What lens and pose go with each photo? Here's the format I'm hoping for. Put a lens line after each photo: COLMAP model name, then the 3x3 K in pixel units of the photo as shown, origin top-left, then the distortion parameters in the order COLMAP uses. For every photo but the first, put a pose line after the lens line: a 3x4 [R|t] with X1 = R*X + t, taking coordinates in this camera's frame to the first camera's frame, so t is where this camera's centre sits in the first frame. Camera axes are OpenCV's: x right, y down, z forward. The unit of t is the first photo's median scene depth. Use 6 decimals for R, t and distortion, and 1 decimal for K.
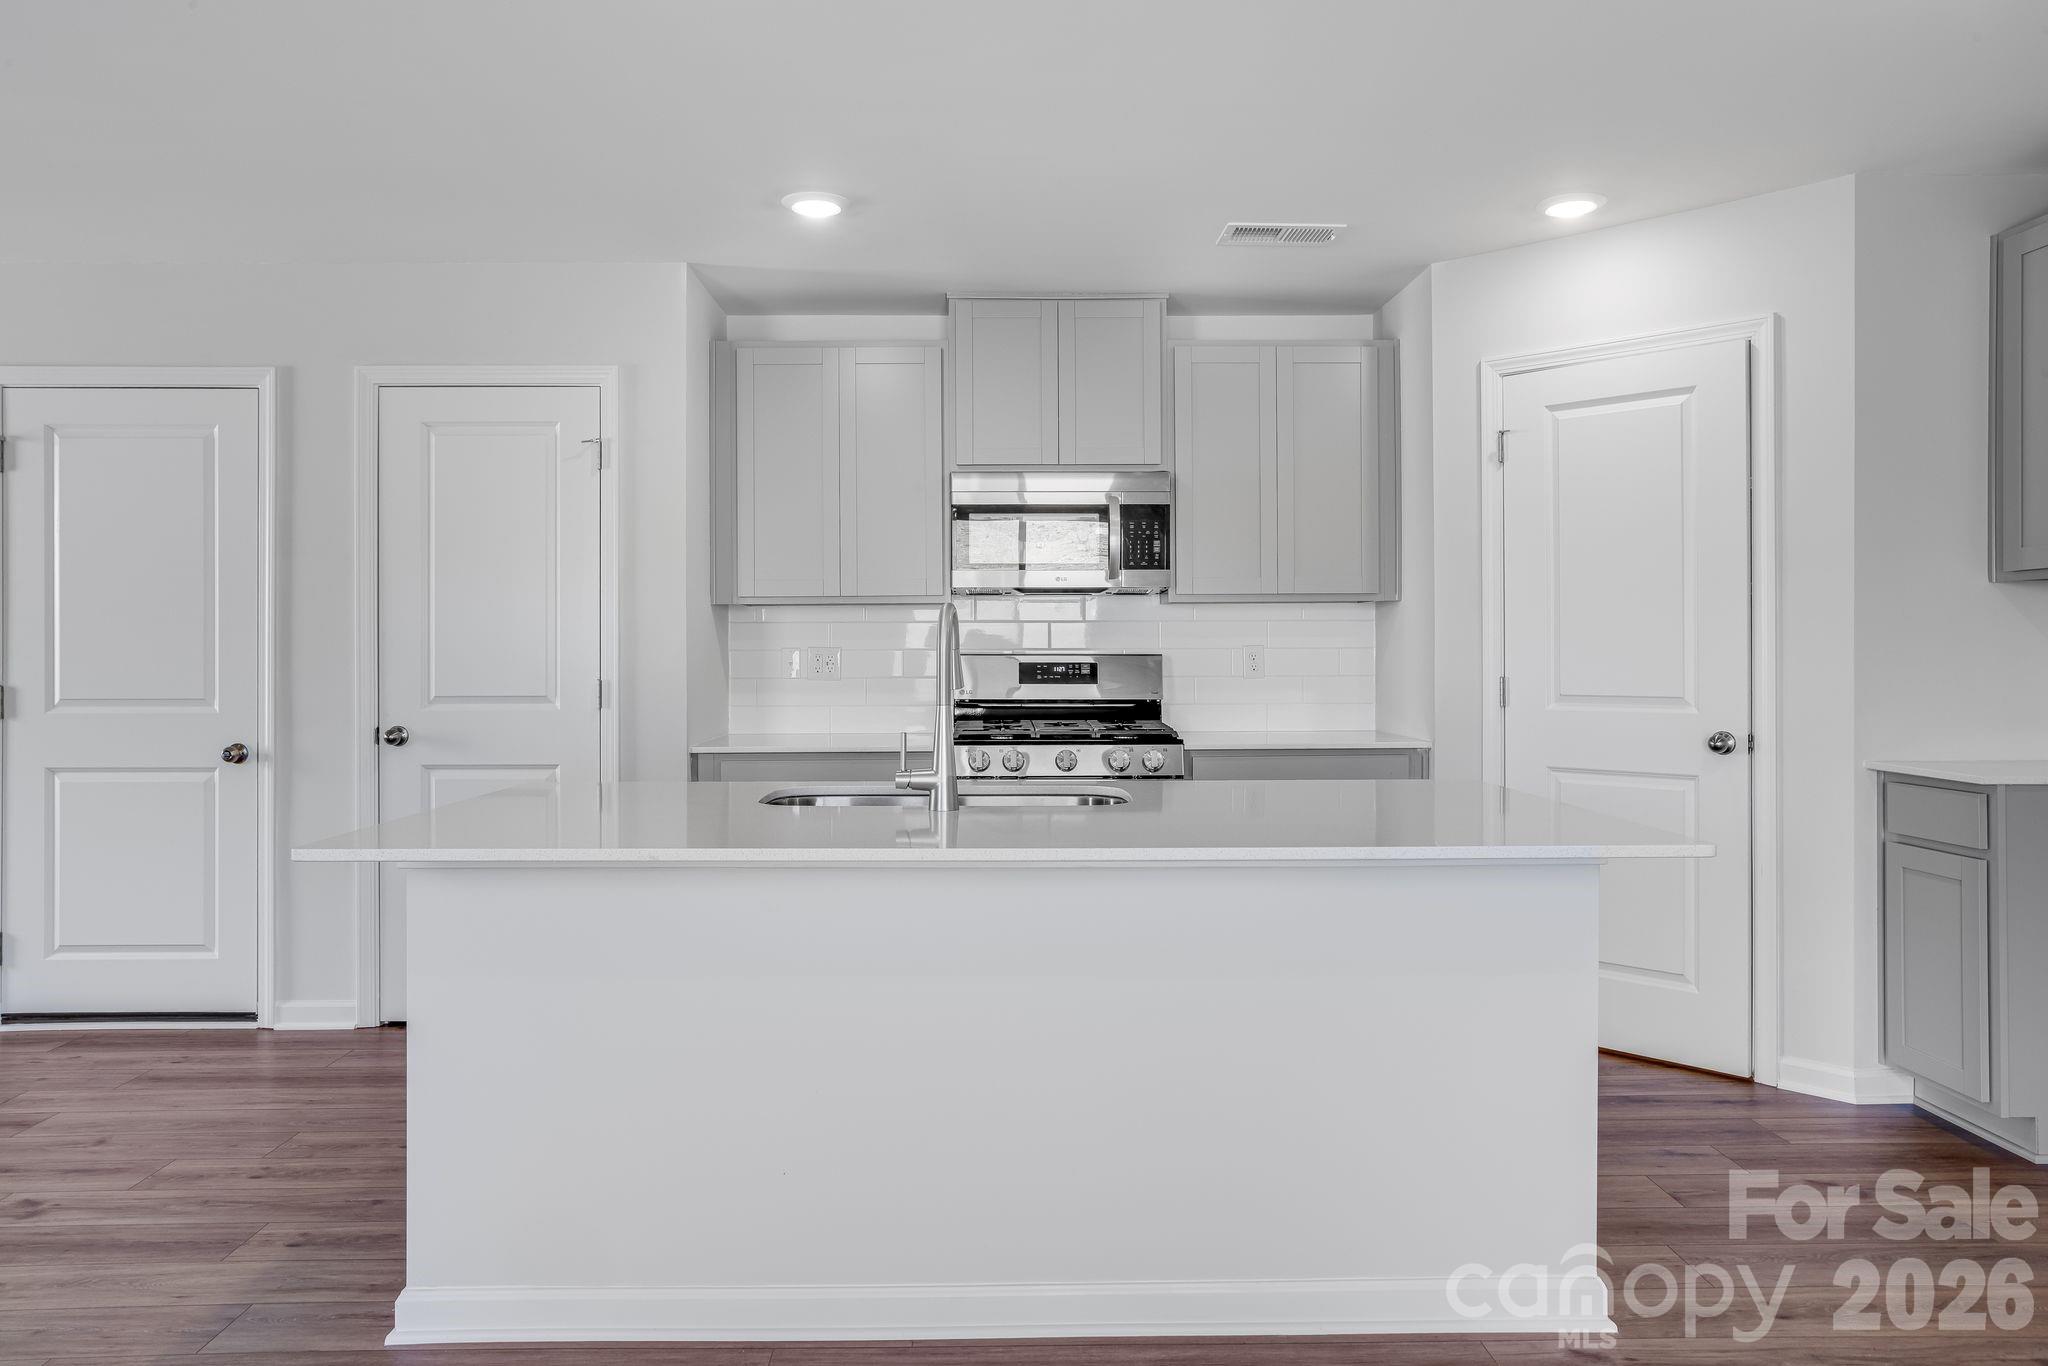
lens RADIAL K [[1364.0, 0, 1028.9], [0, 1364.0, 653.2], [0, 0, 1]] dist [-0.048679, 0.054773]
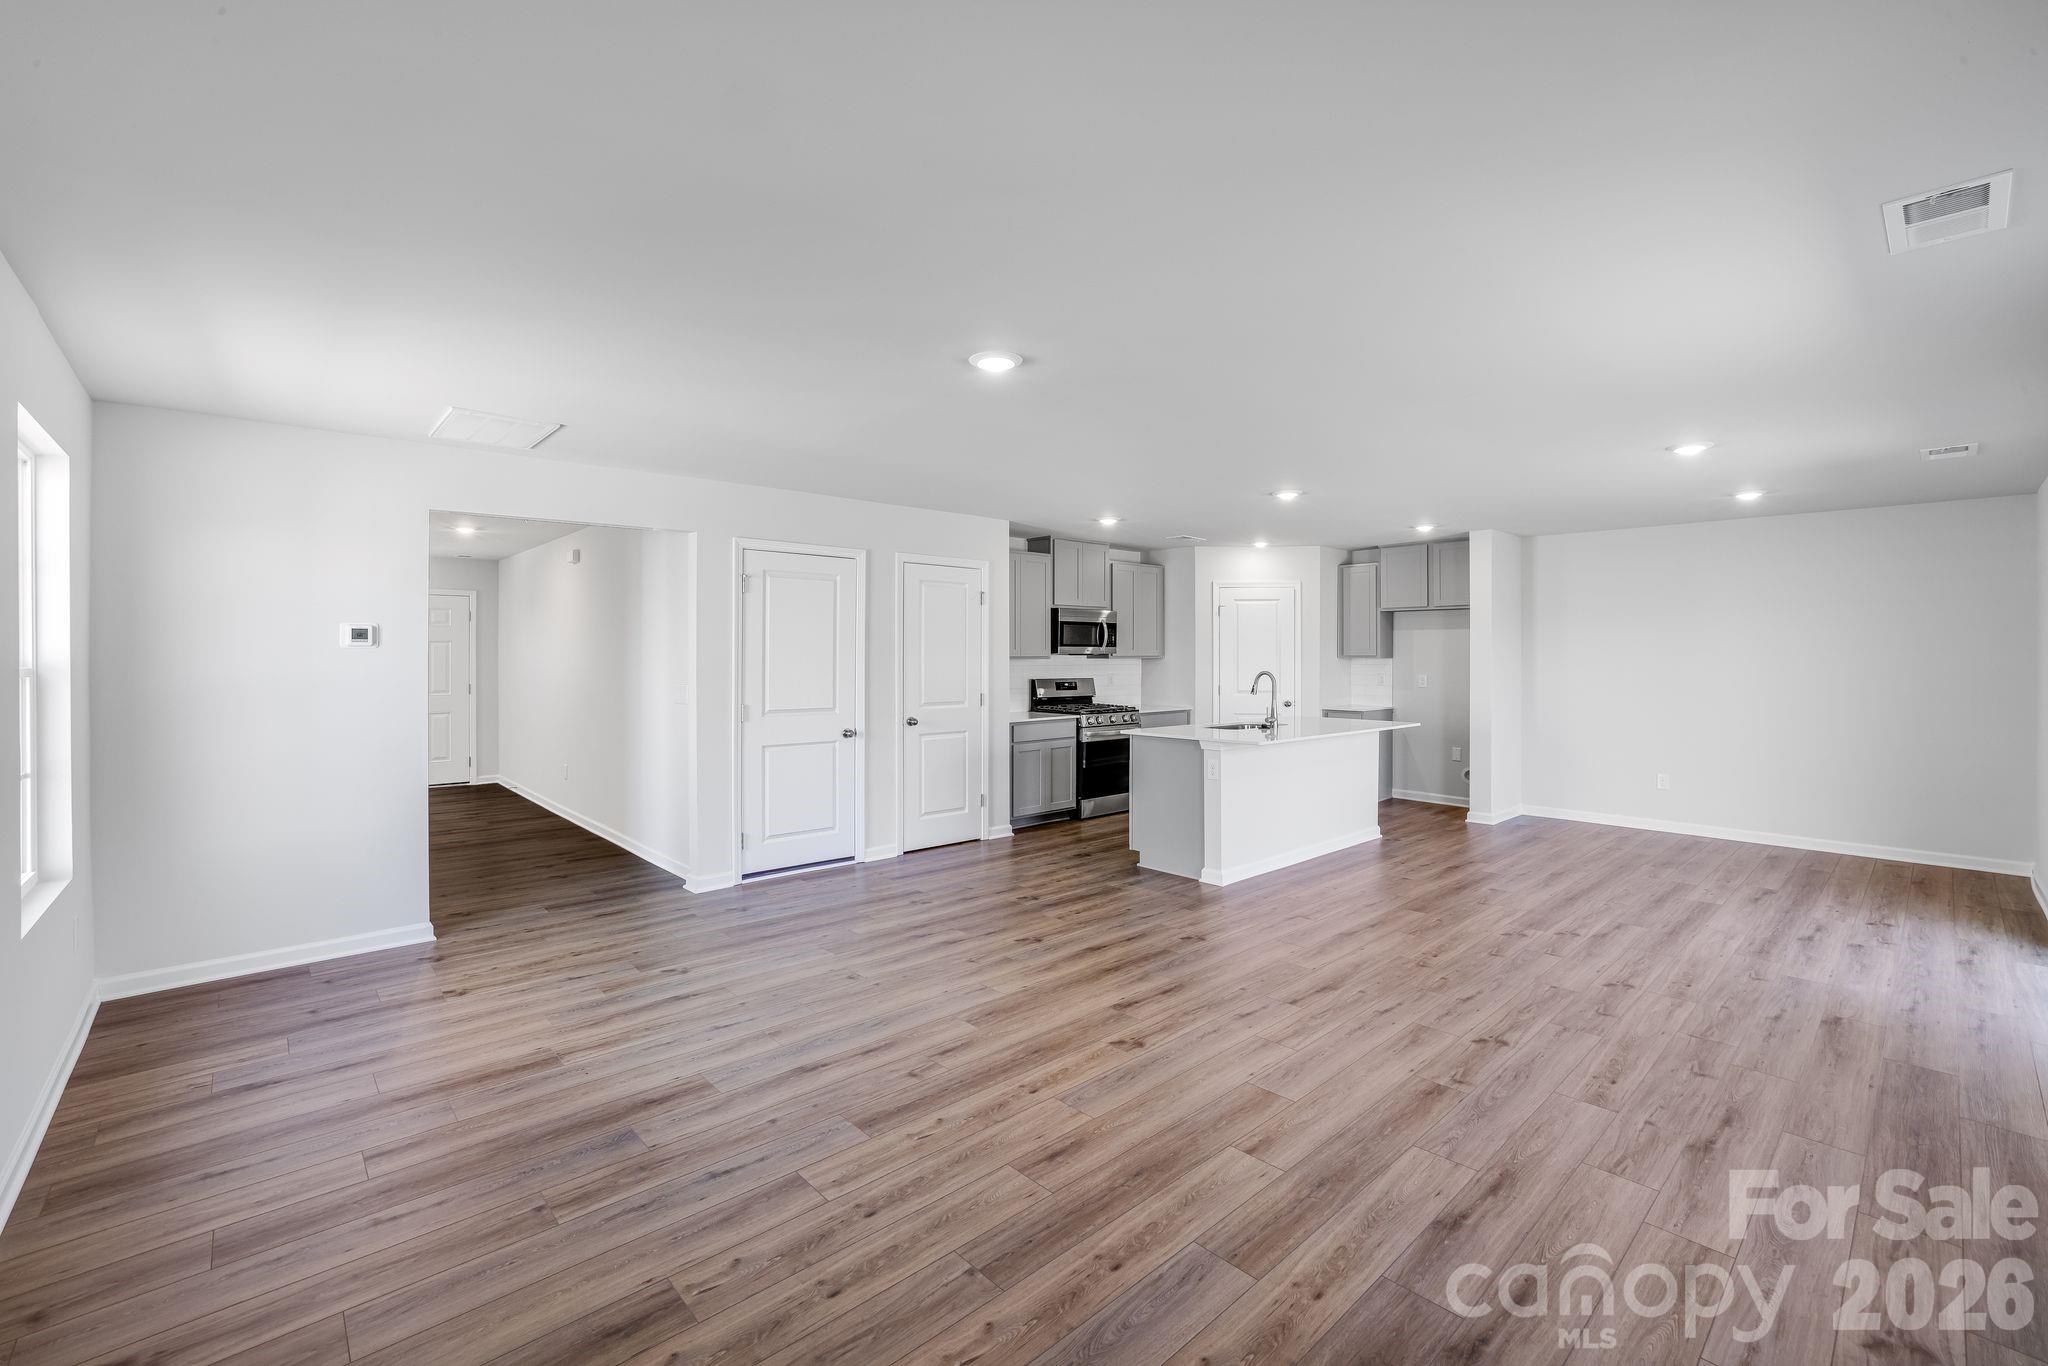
lens RADIAL K [[875.0, 0, 1021.2], [0, 875.0, 653.2], [0, 0, 1]] dist [-0.039841, 0.011232]
pose [[0.750173, 0.006284, 0.661212, -1.271698], [-0.003099, 0.999977, -0.005987, -0.041729], [-0.661235, 0.002442, 0.750175, -0.187975]]
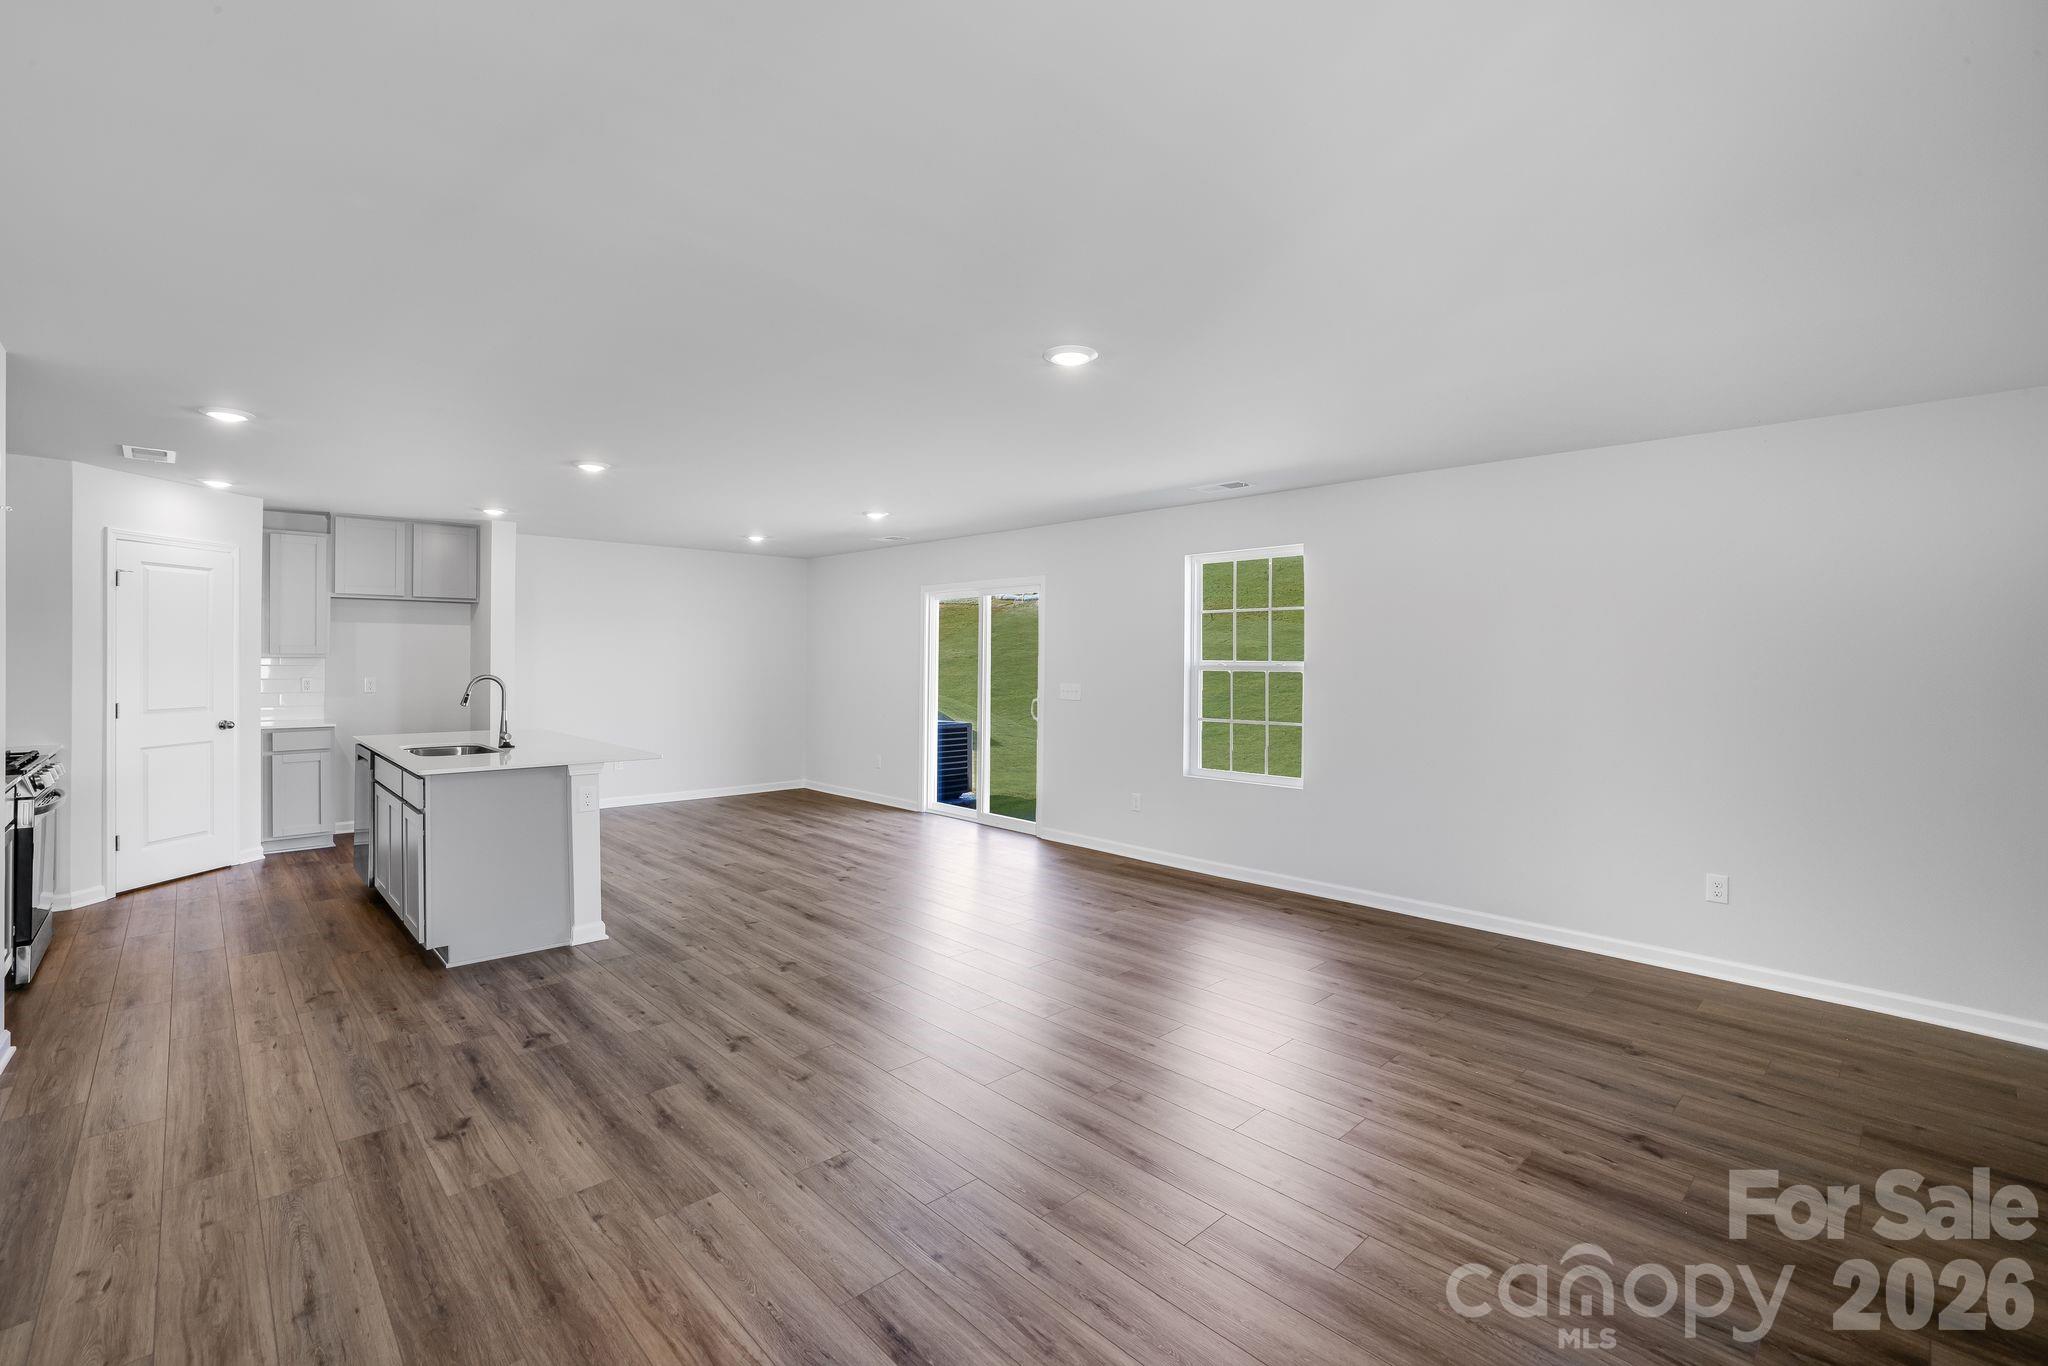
lens RADIAL K [[893.5, 0, 1014.5], [0, 893.5, 659.1], [0, 0, 1]] dist [-0.041321, 0.014998]
pose [[-0.671478, -0.002275, 0.741021, -1.311331], [-0.001883, 0.999997, 0.001363, -0.044694], [-0.741022, -0.000480, -0.671481, 0.868426]]
